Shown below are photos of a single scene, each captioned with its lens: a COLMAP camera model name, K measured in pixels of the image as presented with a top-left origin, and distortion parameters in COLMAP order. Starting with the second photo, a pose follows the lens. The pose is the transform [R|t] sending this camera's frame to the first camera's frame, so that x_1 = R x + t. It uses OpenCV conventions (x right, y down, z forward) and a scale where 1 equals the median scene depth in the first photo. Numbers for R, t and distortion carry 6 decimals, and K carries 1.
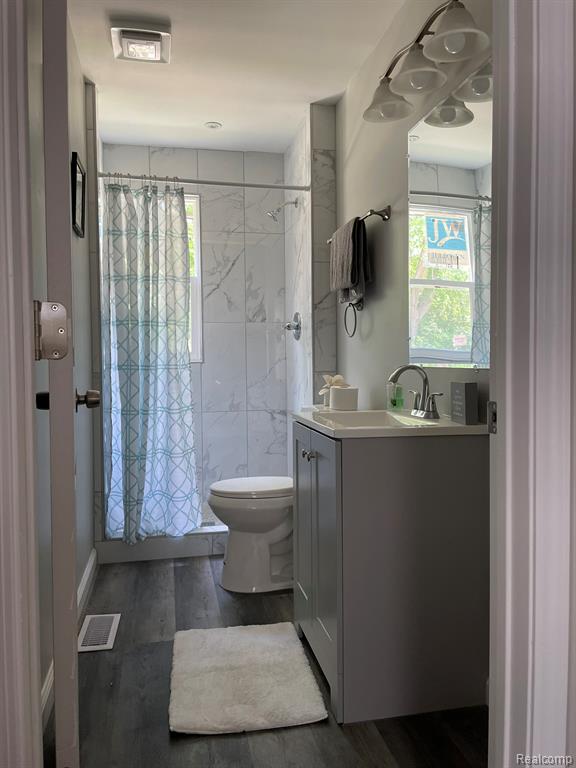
lens RADIAL K [[581.2, 0, 290.2], [0, 581.2, 388.4], [0, 0, 1]] dist [0.080519, -0.101170]
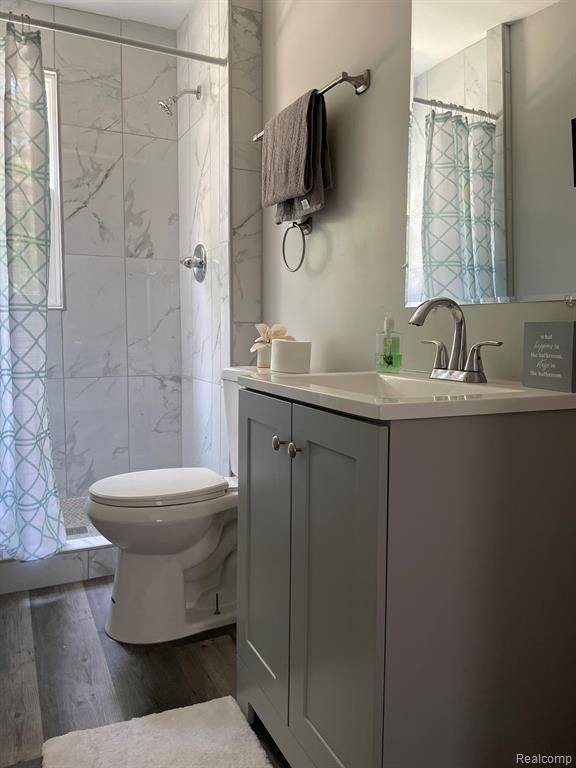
lens RADIAL K [[581.2, 0, 289.4], [0, 581.2, 384.4], [0, 0, 1]] dist [0.080519, -0.101170]
pose [[0.970615, -0.006501, 0.240549, -0.075115], [-0.005089, 0.998857, 0.047526, 0.016773], [-0.240583, -0.047353, 0.969473, 0.300212]]
